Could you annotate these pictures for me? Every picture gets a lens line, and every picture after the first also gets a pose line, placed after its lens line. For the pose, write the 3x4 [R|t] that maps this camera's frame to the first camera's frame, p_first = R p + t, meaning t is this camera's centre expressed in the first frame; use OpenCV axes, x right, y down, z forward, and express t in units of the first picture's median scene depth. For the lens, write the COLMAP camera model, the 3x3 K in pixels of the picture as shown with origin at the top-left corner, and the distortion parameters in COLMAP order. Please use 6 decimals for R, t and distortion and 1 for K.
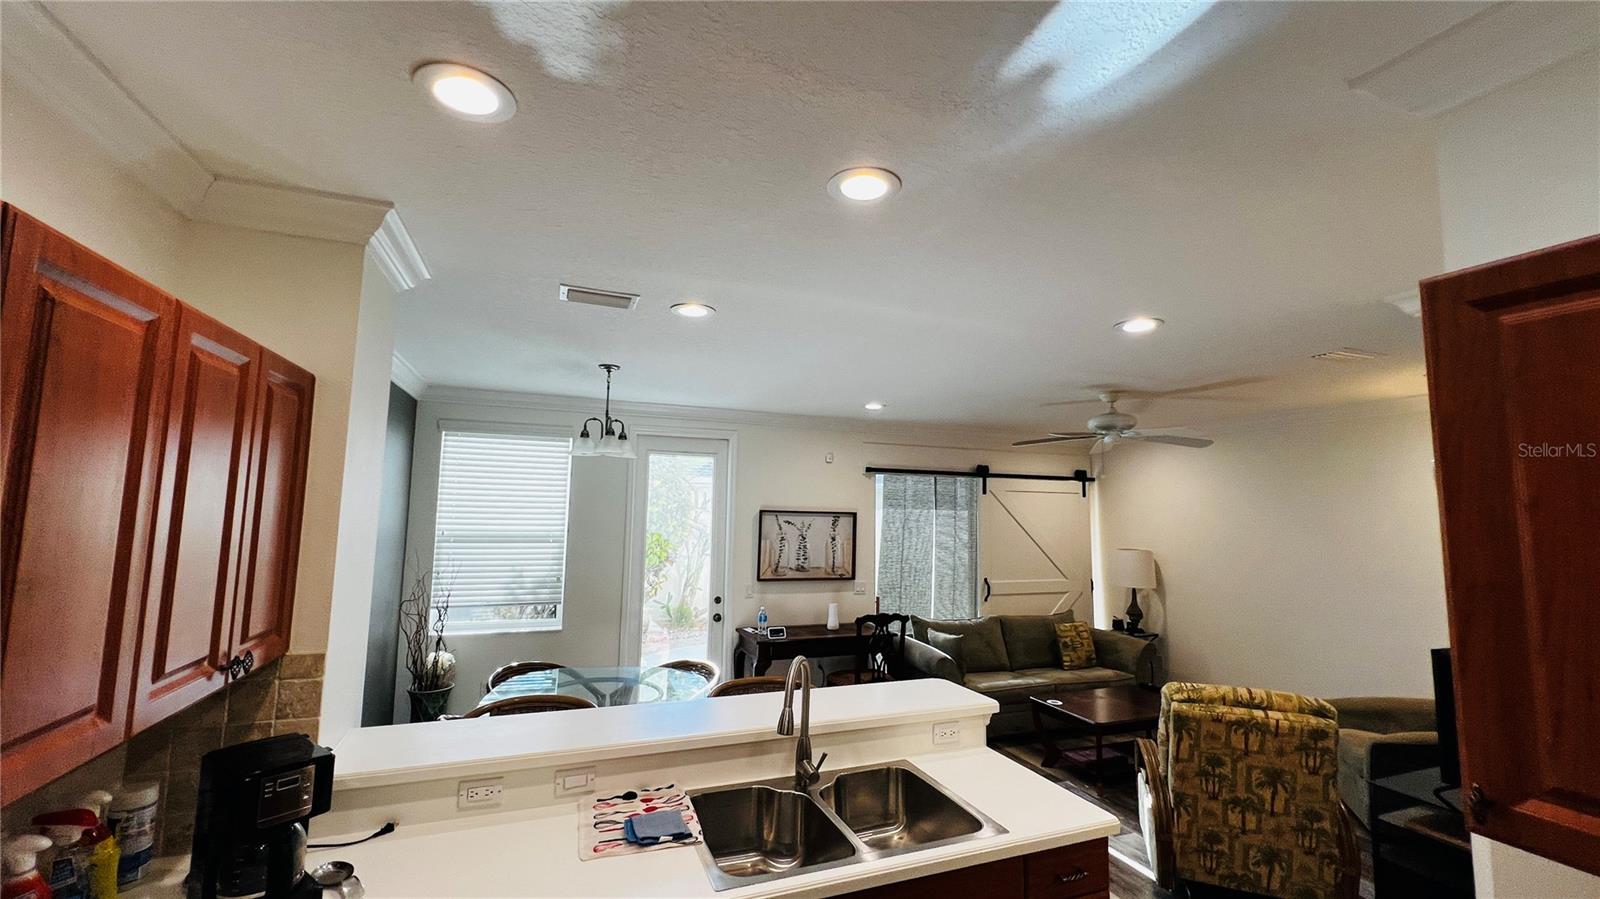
lens RADIAL K [[640.1, 0, 796.0], [0, 640.1, 444.9], [0, 0, 1]] dist [-0.002910, 0.001334]
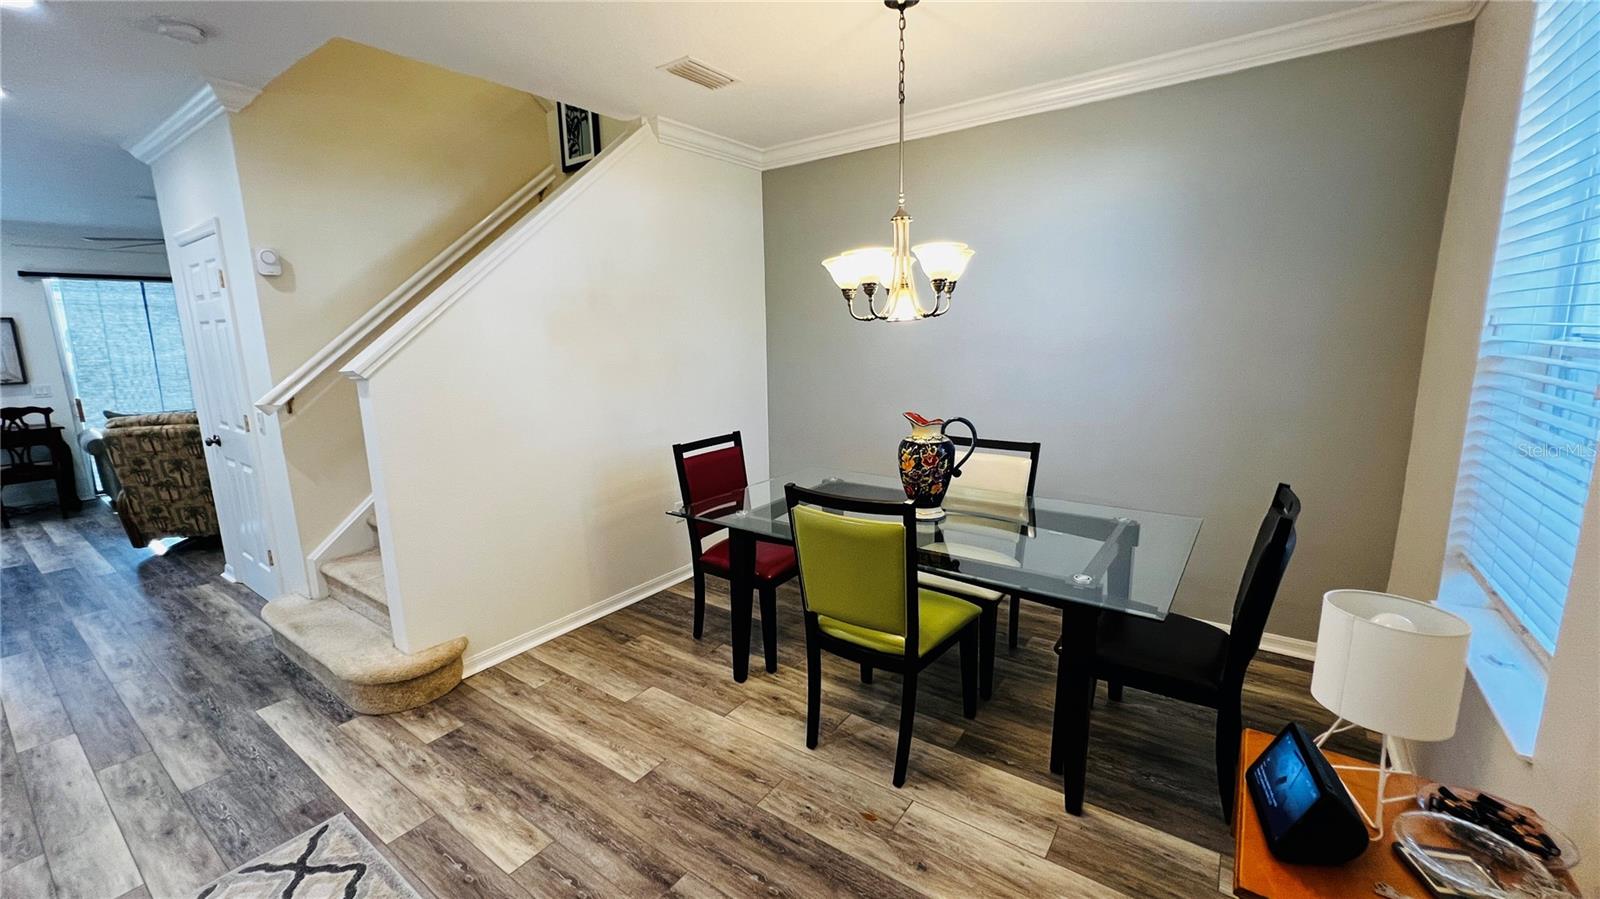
lens RADIAL K [[640.1, 0, 794.6], [0, 640.1, 445.3], [0, 0, 1]] dist [-0.002910, 0.001334]
pose [[0.835880, -0.134648, 0.532141, 0.591143], [-0.016648, 0.962783, 0.269763, 0.007783], [-0.548659, -0.234349, 0.802530, -0.554225]]
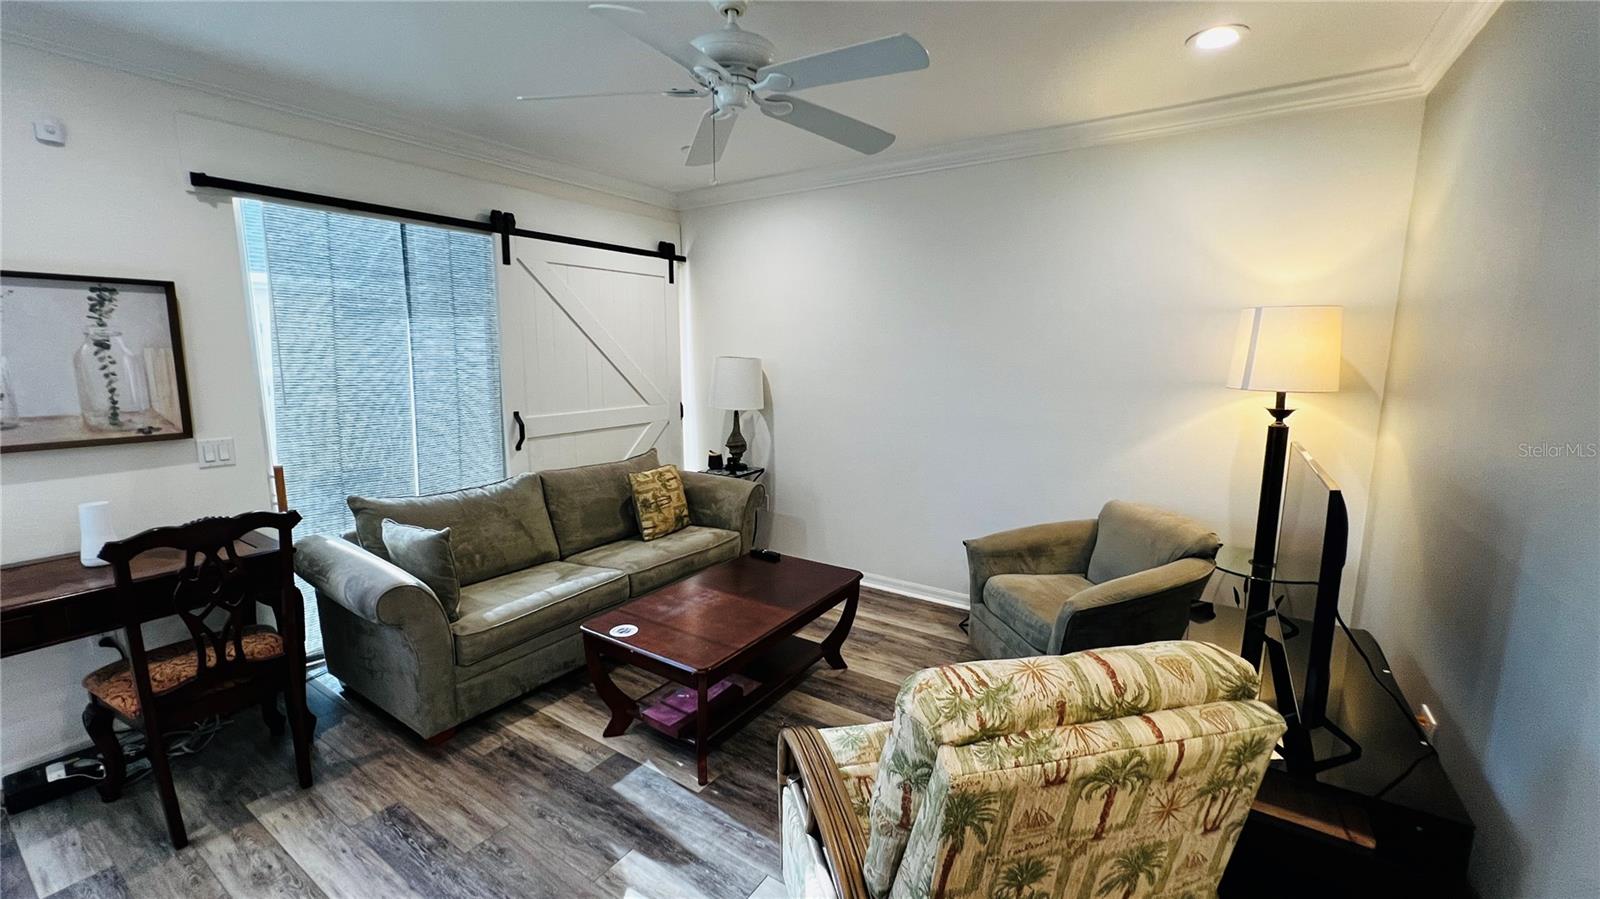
lens RADIAL K [[640.1, 0, 795.6], [0, 640.1, 446.2], [0, 0, 1]] dist [-0.002910, 0.001334]
pose [[0.815820, -0.103660, 0.568940, 0.188633], [-0.047941, 0.968295, 0.245166, 0.092480], [-0.576315, -0.227287, 0.784985, 0.431492]]
